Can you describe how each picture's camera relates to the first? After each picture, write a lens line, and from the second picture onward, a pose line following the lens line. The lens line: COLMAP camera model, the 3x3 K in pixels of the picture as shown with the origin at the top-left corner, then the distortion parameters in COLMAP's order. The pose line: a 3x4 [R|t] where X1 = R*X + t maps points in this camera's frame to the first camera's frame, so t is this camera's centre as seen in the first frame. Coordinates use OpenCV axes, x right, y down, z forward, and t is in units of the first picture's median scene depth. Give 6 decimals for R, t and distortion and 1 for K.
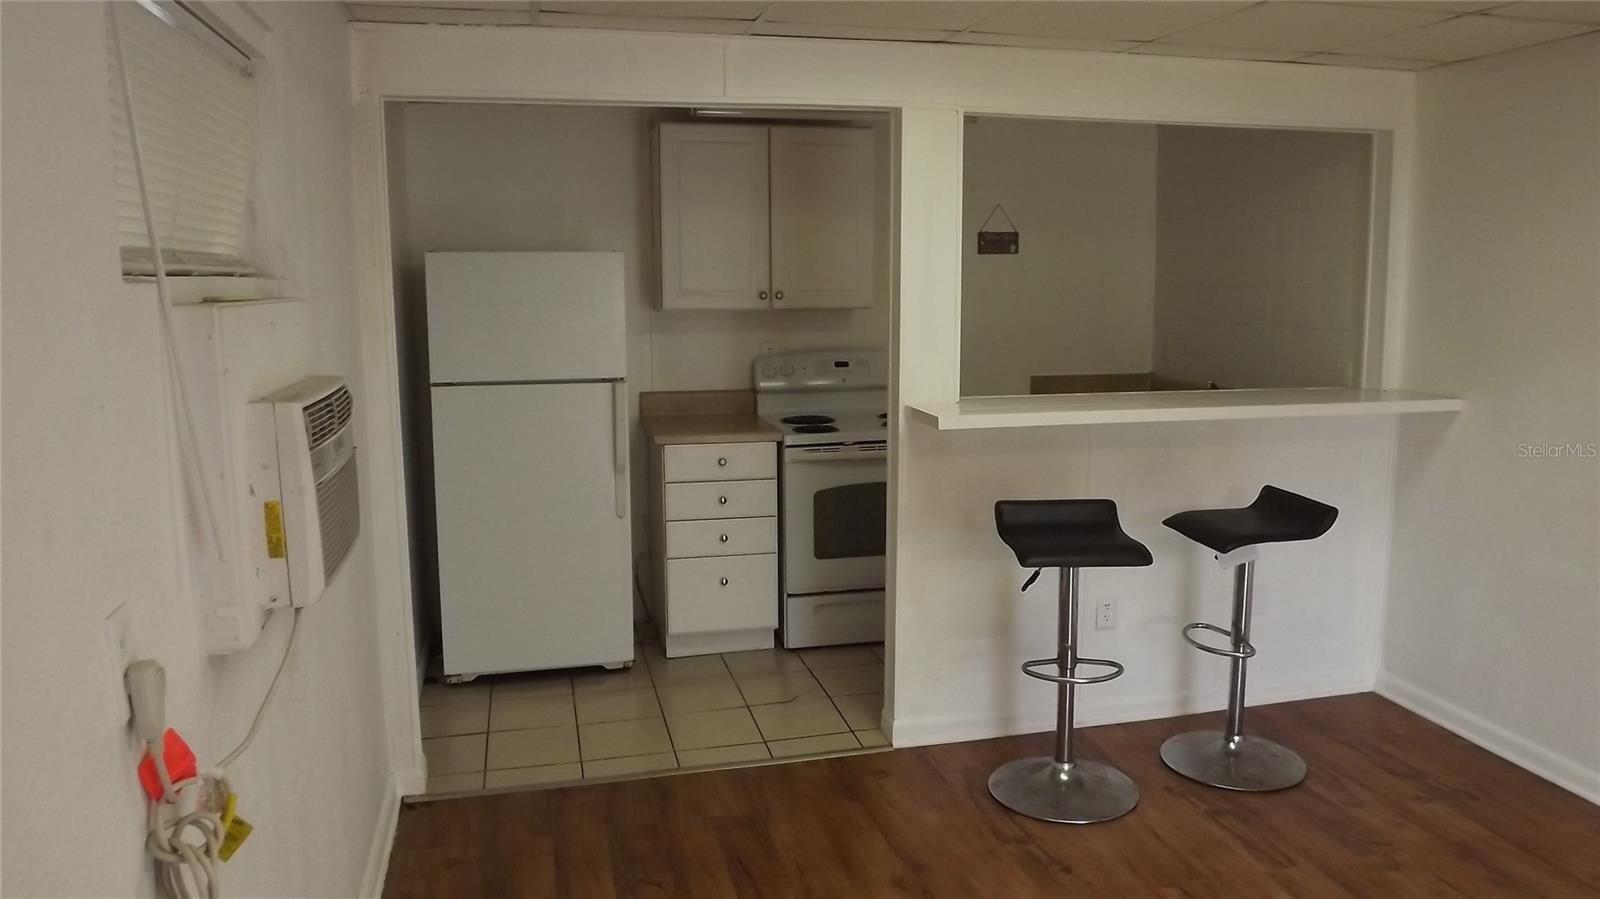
lens RADIAL K [[1162.7, 0, 800.0], [0, 1162.7, 449.5], [0, 0, 1]] dist [-0.073674, 0.003191]
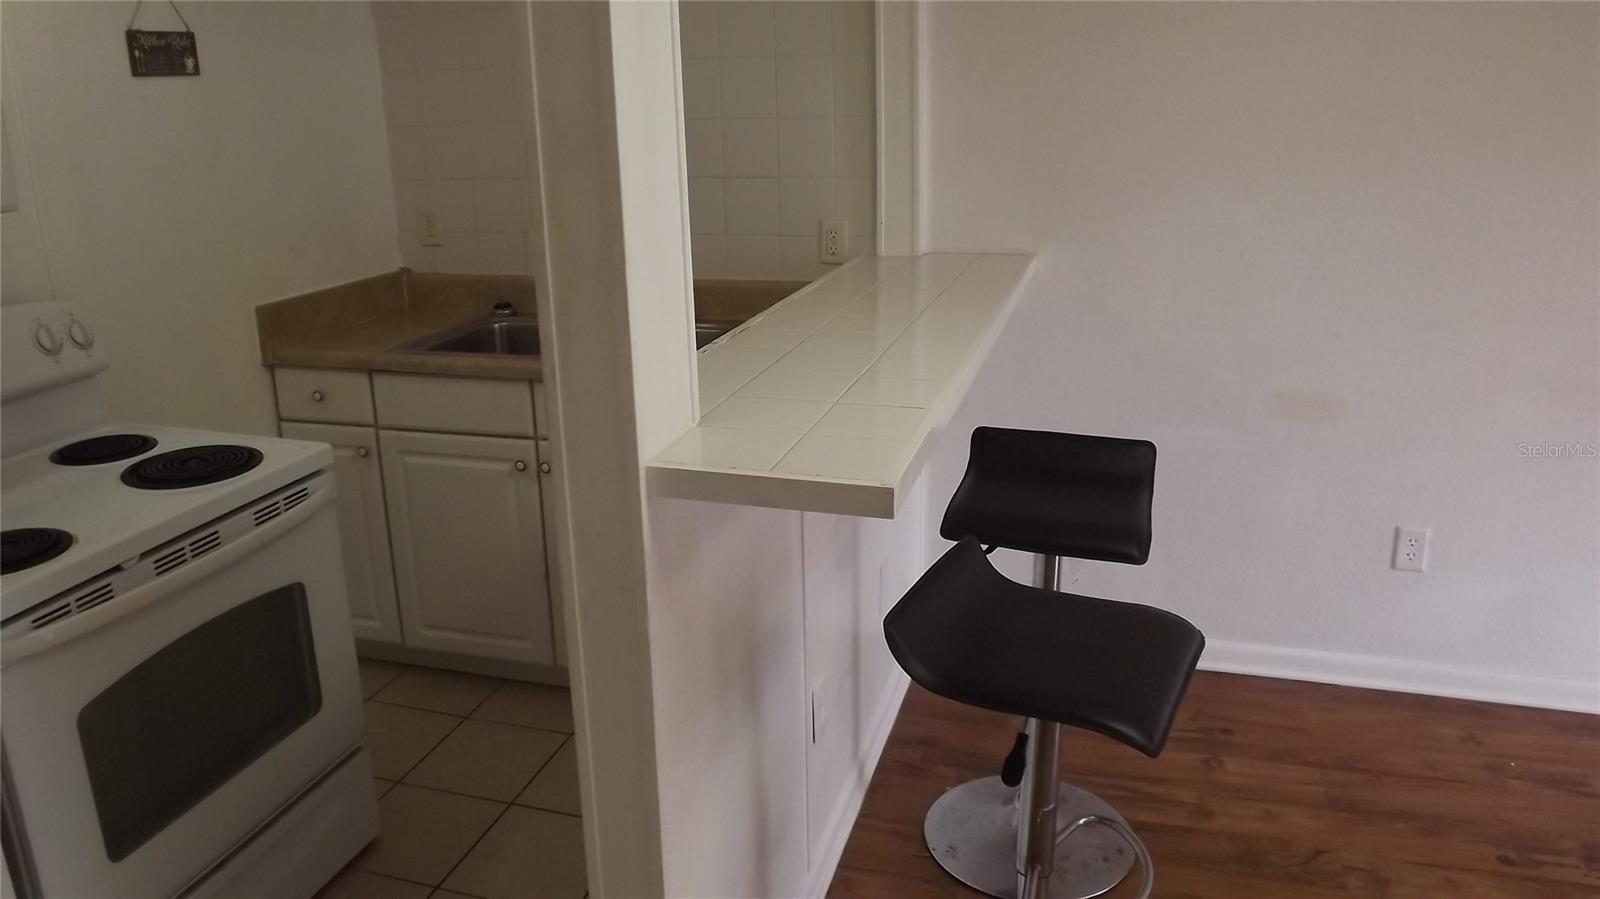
lens RADIAL K [[1162.7, 0, 800.0], [0, 1162.7, 449.5], [0, 0, 1]] dist [-0.073674, 0.003191]
pose [[0.530370, -0.254103, 0.808789, -0.122908], [0.144301, 0.967160, 0.209233, -0.080117], [-0.835395, 0.005738, 0.549620, 0.536246]]
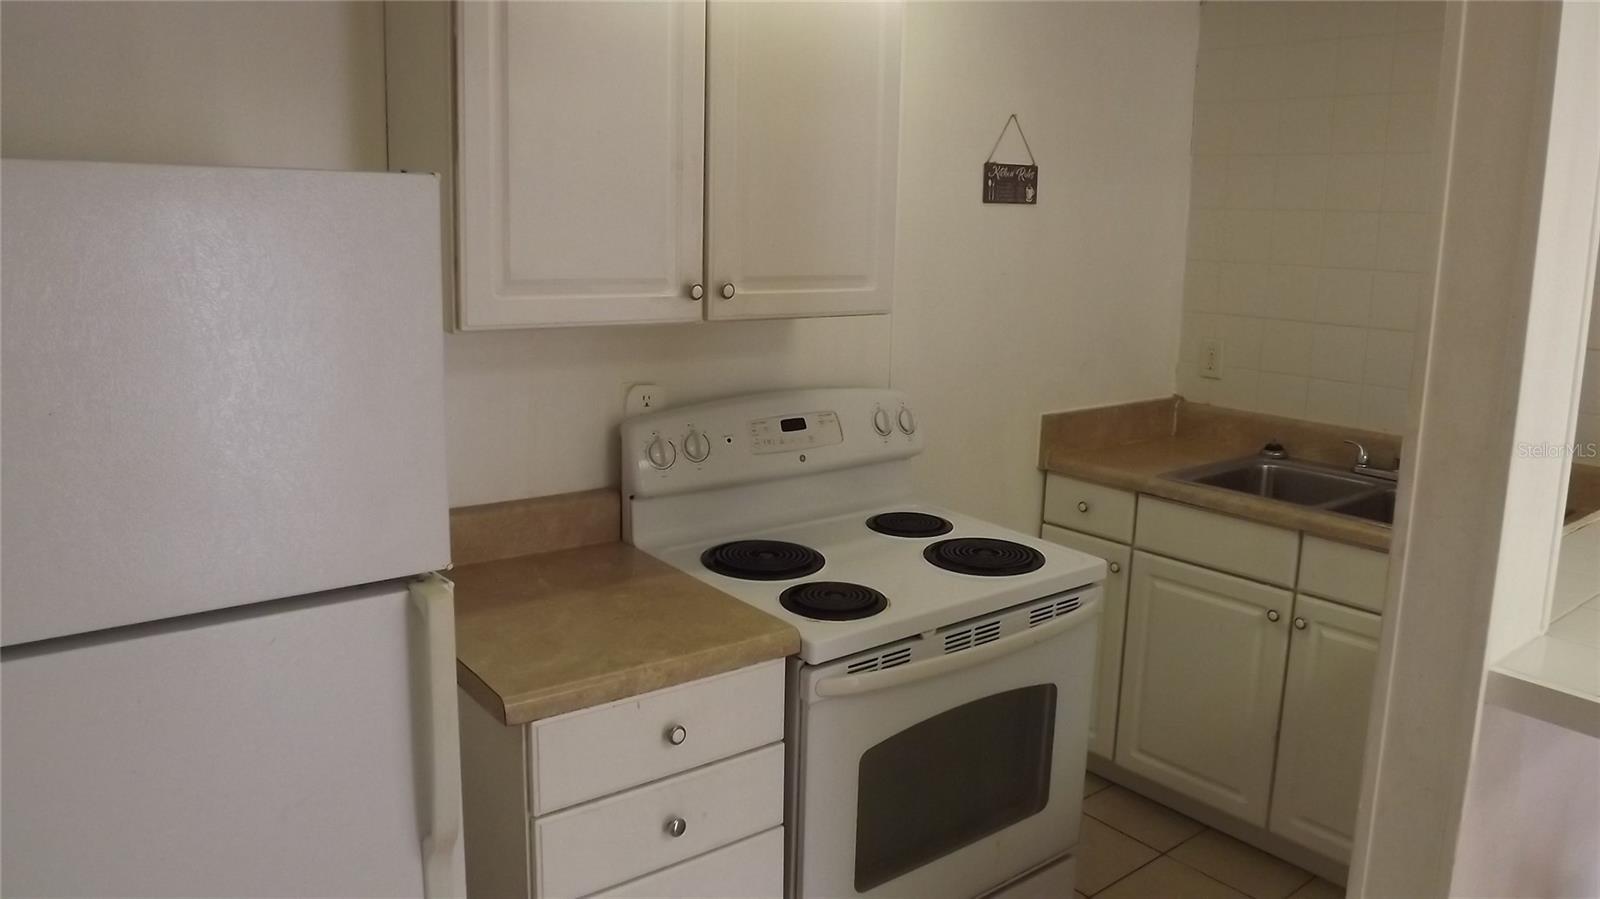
lens RADIAL K [[1162.7, 0, 800.0], [0, 1162.7, 449.5], [0, 0, 1]] dist [-0.073674, 0.003191]
pose [[0.921940, -0.054866, 0.383427, -0.149249], [0.035859, 0.997756, 0.056549, -0.090684], [-0.385669, -0.038385, 0.921838, 0.550524]]
